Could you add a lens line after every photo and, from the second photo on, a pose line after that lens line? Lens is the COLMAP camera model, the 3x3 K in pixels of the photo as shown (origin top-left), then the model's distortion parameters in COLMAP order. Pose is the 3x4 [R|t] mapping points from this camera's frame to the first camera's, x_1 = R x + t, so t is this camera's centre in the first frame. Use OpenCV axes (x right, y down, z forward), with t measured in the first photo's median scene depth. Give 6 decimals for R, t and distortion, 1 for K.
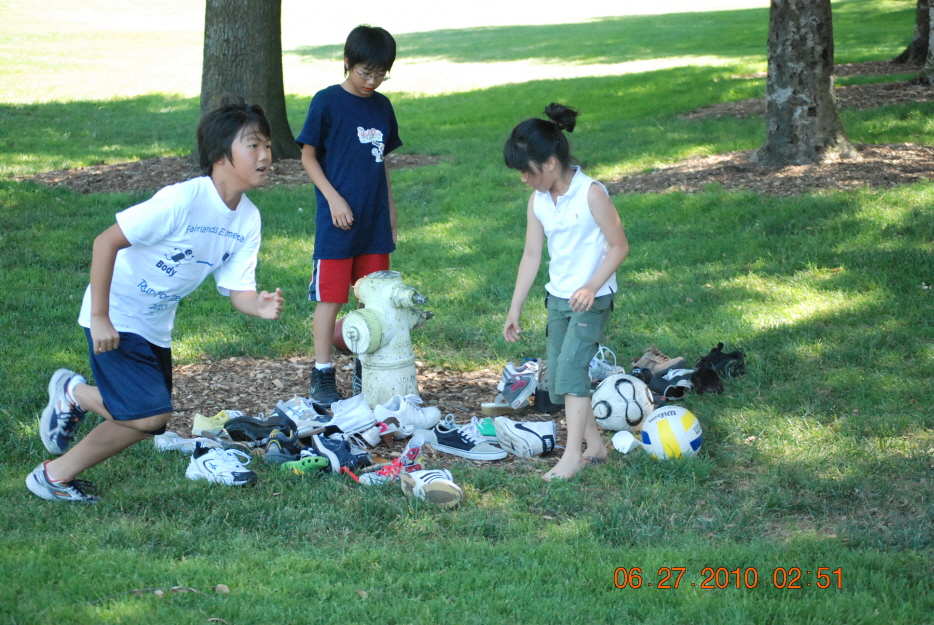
lens RADIAL K [[2456.4, 0, 473.3], [0, 2456.4, 317.0], [0, 0, 1]] dist [-0.171300, 0.000000]
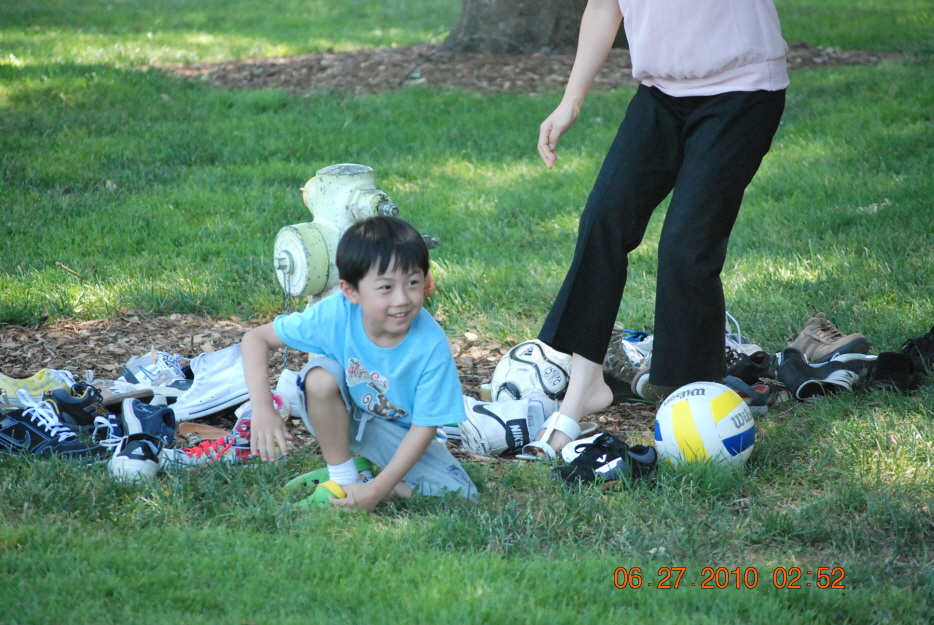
lens RADIAL K [[4978.3, 0, 471.9], [0, 4978.3, 309.2], [0, 0, 1]] dist [1.577310, 0.000000]
pose [[0.974376, 0.042582, -0.220860, 0.275996], [-0.049578, 0.998426, -0.026230, 0.049473], [0.219395, 0.036508, 0.974953, -0.216030]]
